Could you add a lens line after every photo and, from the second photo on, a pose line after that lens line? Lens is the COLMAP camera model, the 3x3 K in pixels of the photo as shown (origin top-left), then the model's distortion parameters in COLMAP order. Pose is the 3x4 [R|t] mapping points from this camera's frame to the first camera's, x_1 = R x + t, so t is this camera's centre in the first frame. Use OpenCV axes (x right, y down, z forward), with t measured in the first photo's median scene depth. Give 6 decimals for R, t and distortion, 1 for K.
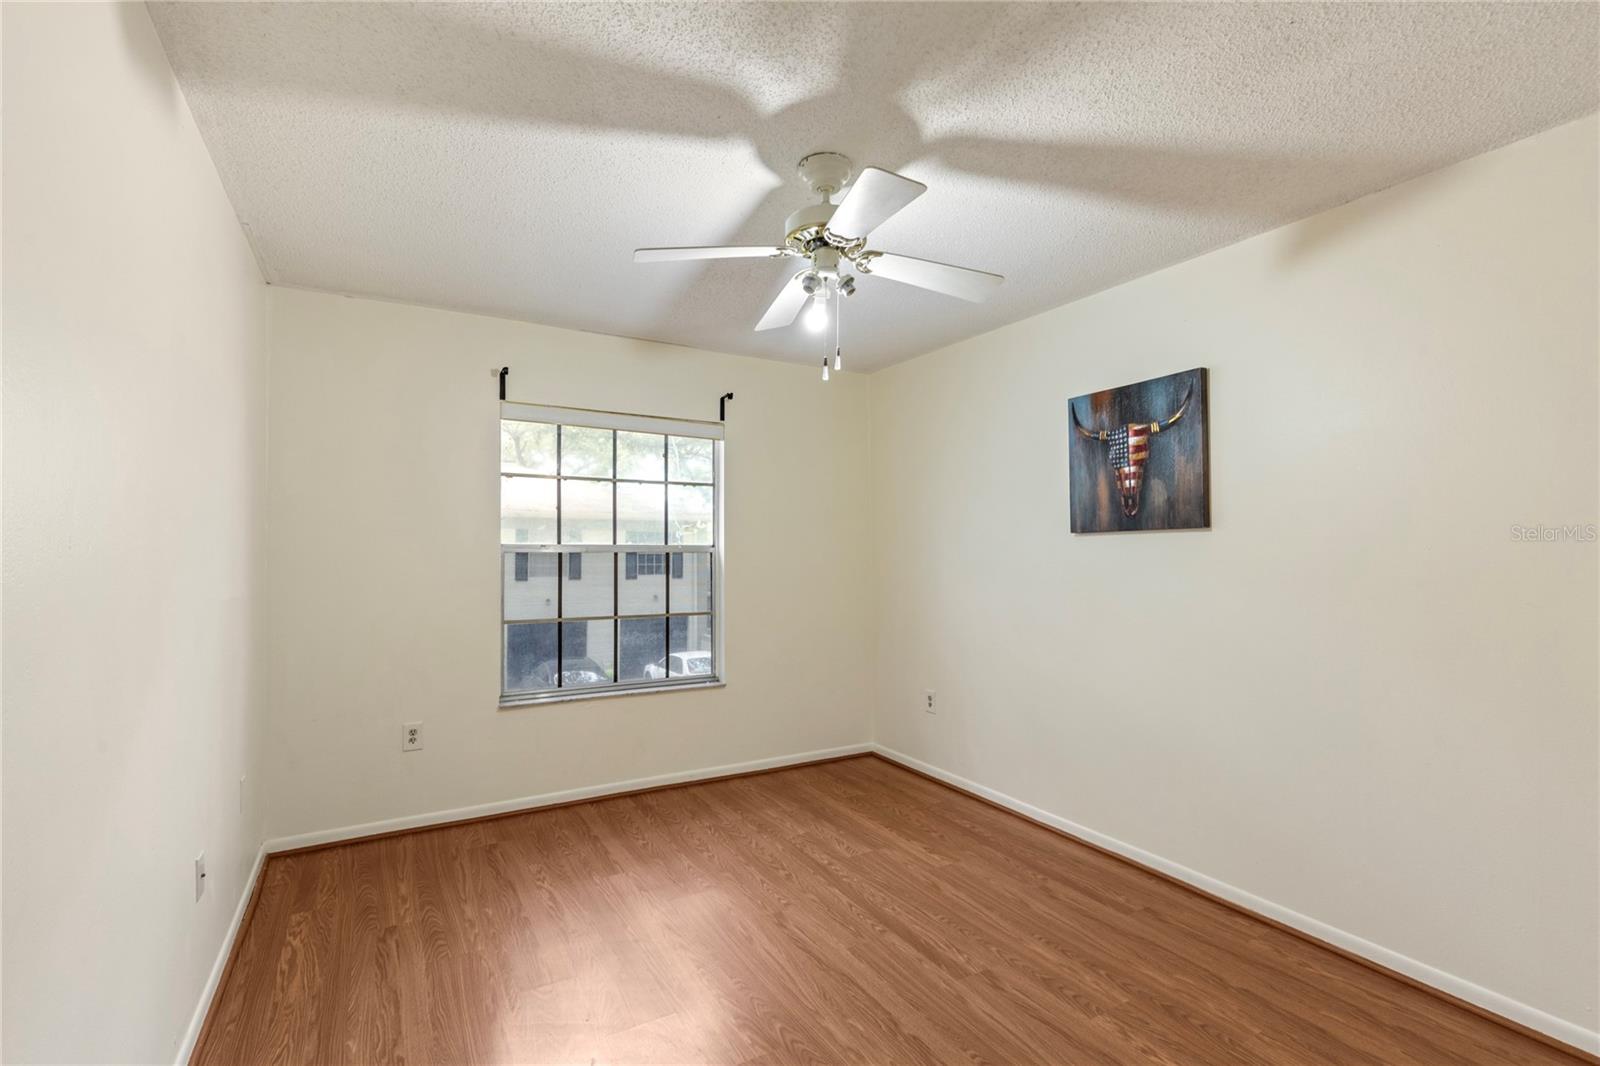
lens RADIAL K [[715.5, 0, 792.6], [0, 715.5, 535.7], [0, 0, 1]] dist [0.004585, -0.000002]
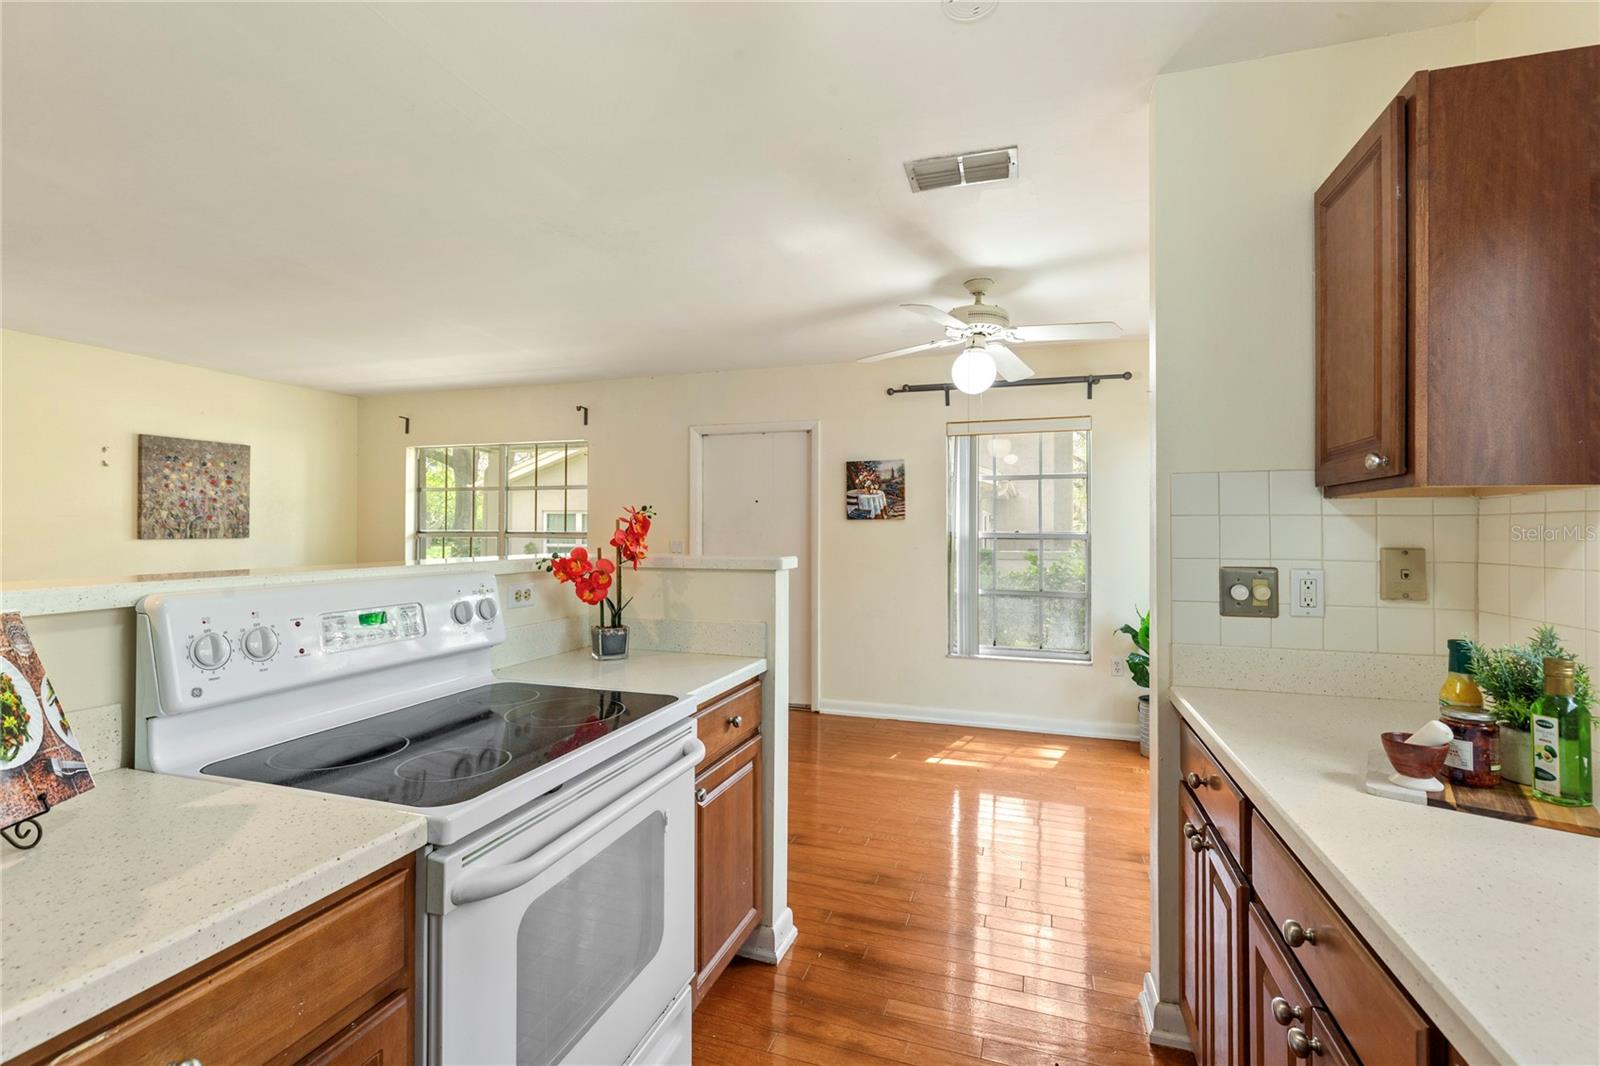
lens RADIAL K [[720.1, 0, 797.6], [0, 720.1, 524.1], [0, 0, 1]] dist [0.002070, 0.000114]
pose [[-0.666003, 0.004724, 0.745935, -1.561237], [-0.016326, 0.999648, -0.020908, -0.028215], [-0.745771, -0.026103, -0.665691, 1.118343]]
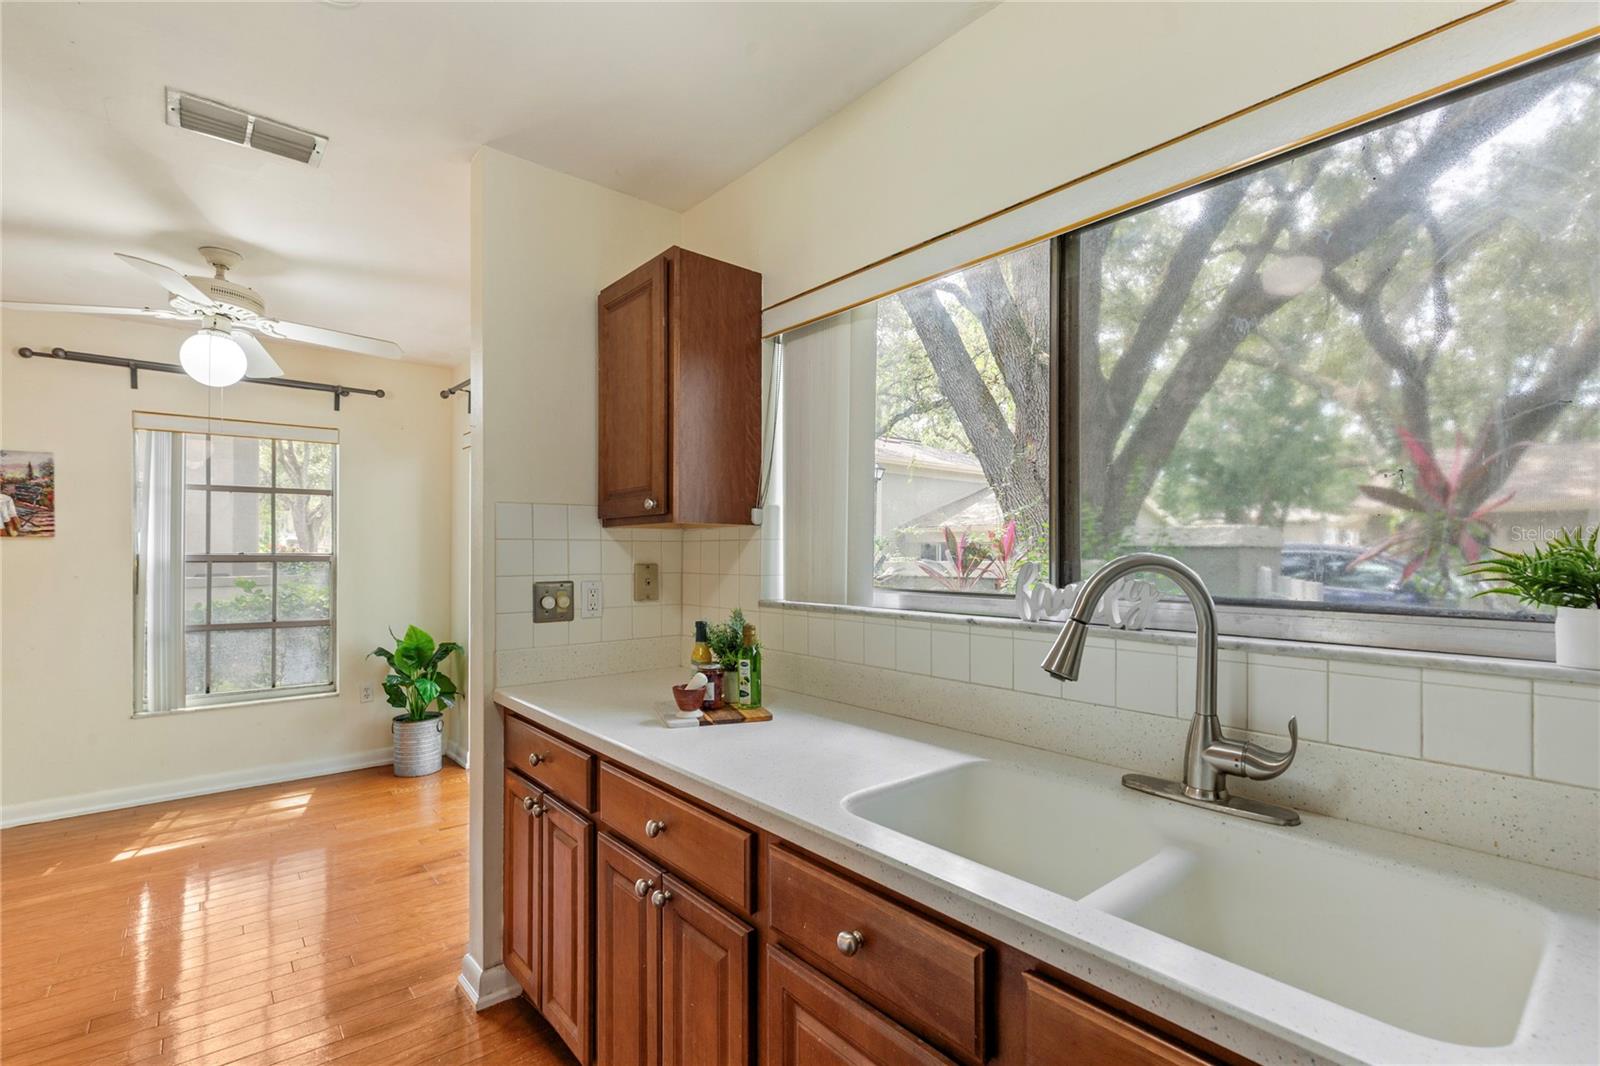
lens RADIAL K [[731.5, 0, 796.9], [0, 731.5, 547.5], [0, 0, 1]] dist [0.002106, -0.000066]
pose [[-0.984150, 0.000323, -0.177337, -1.481303], [0.004460, 0.999727, -0.022930, -0.027812], [0.177281, -0.023357, -0.983883, 1.216653]]
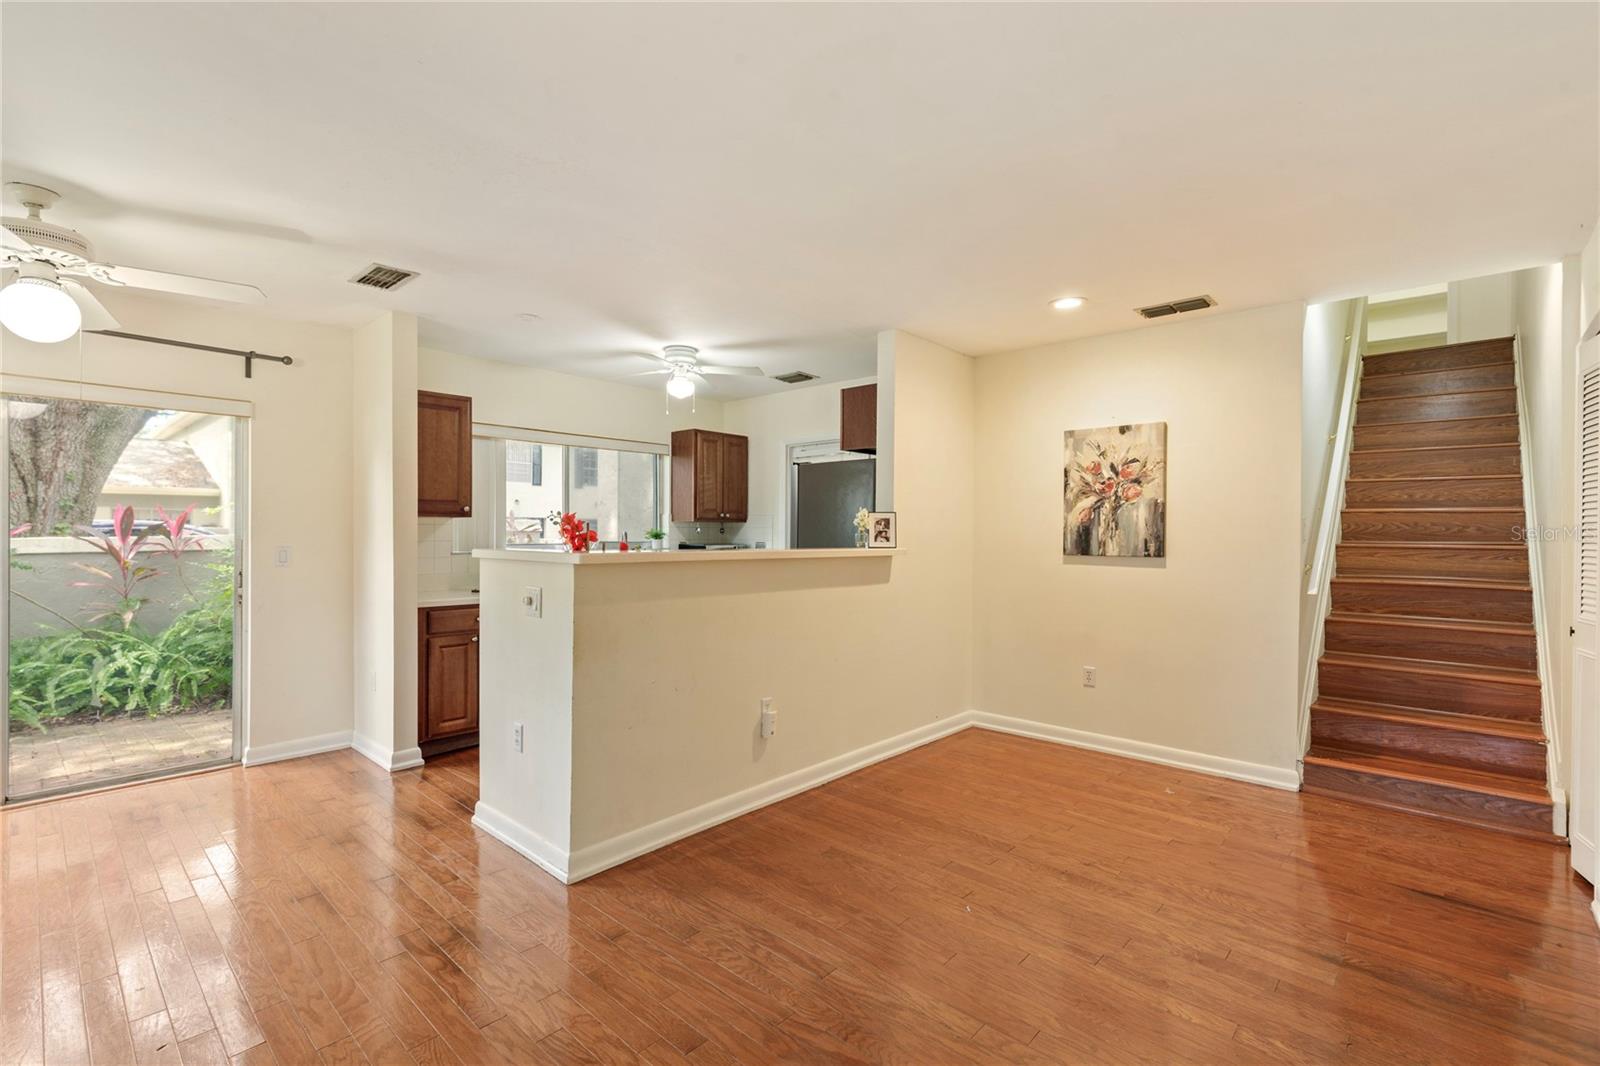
lens RADIAL K [[715.5, 0, 792.6], [0, 715.5, 535.7], [0, 0, 1]] dist [0.004585, -0.000002]
pose [[0.295019, 0.006246, -0.955471, 0.018763], [0.012758, 0.999864, 0.010475, -0.033366], [0.955406, -0.015280, 0.294899, 0.774553]]
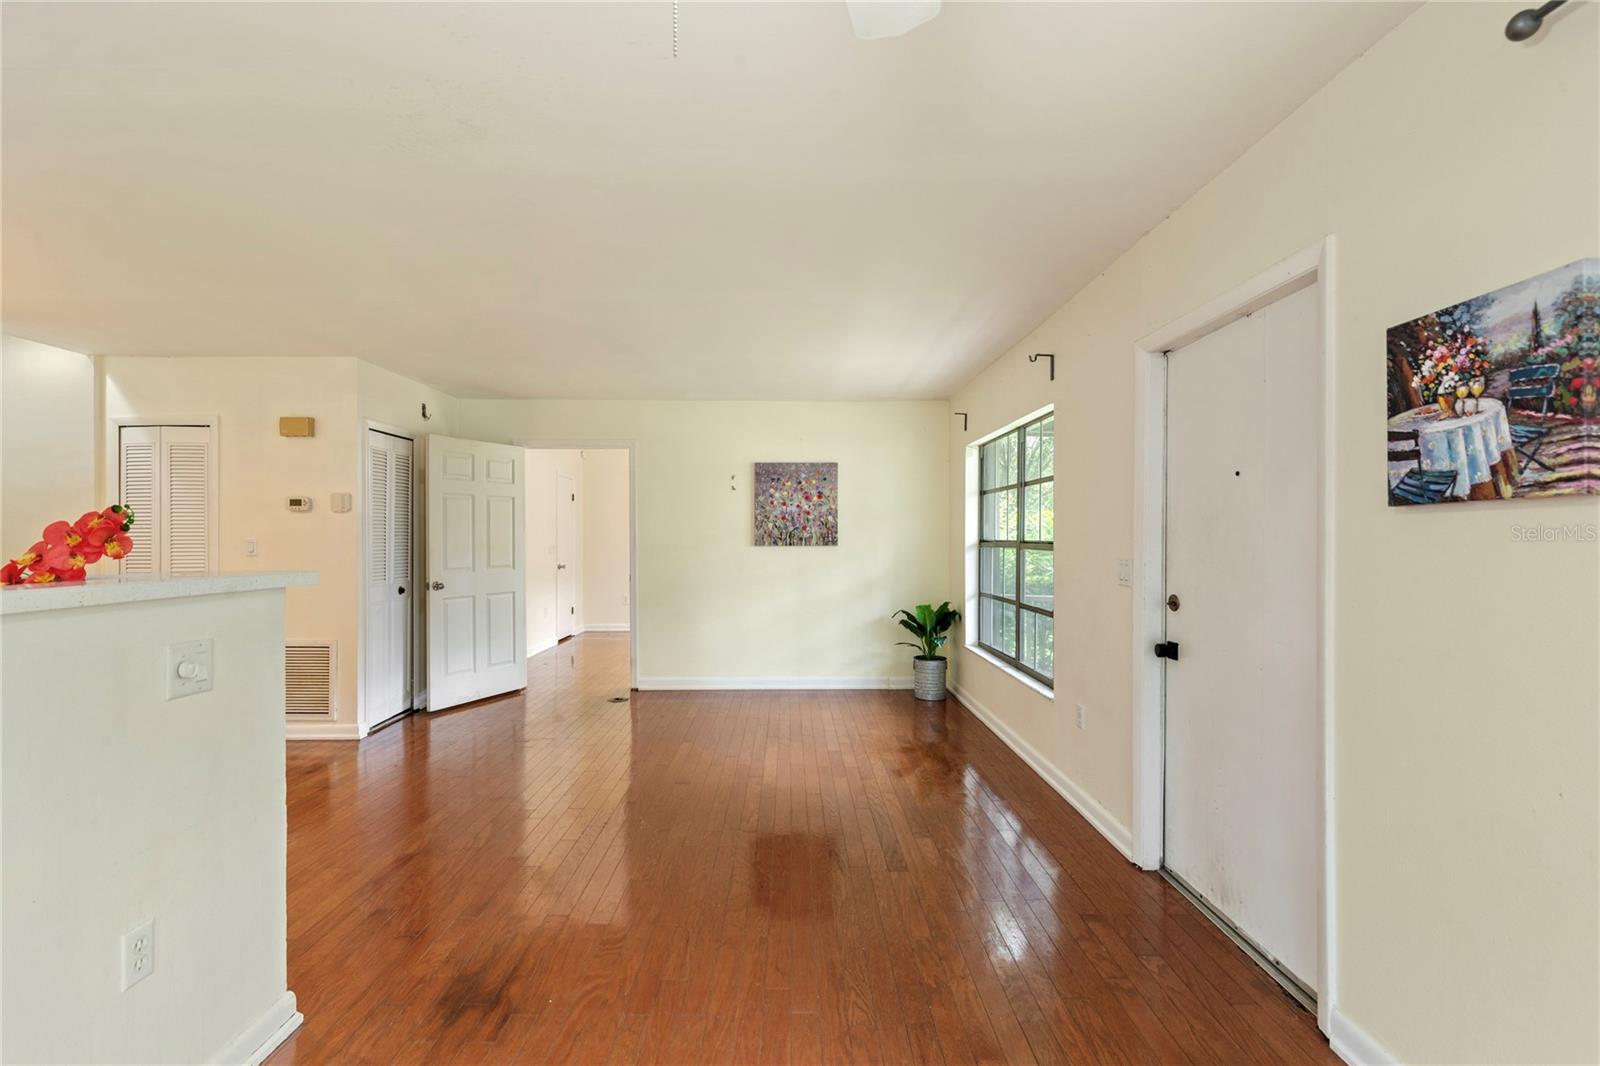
lens RADIAL K [[715.5, 0, 792.6], [0, 715.5, 535.7], [0, 0, 1]] dist [0.004585, -0.000002]
pose [[0.493214, 0.000146, 0.869908, -1.126192], [-0.014150, 0.999869, 0.007855, -0.048951], [-0.869793, -0.016184, 0.493152, 0.132963]]
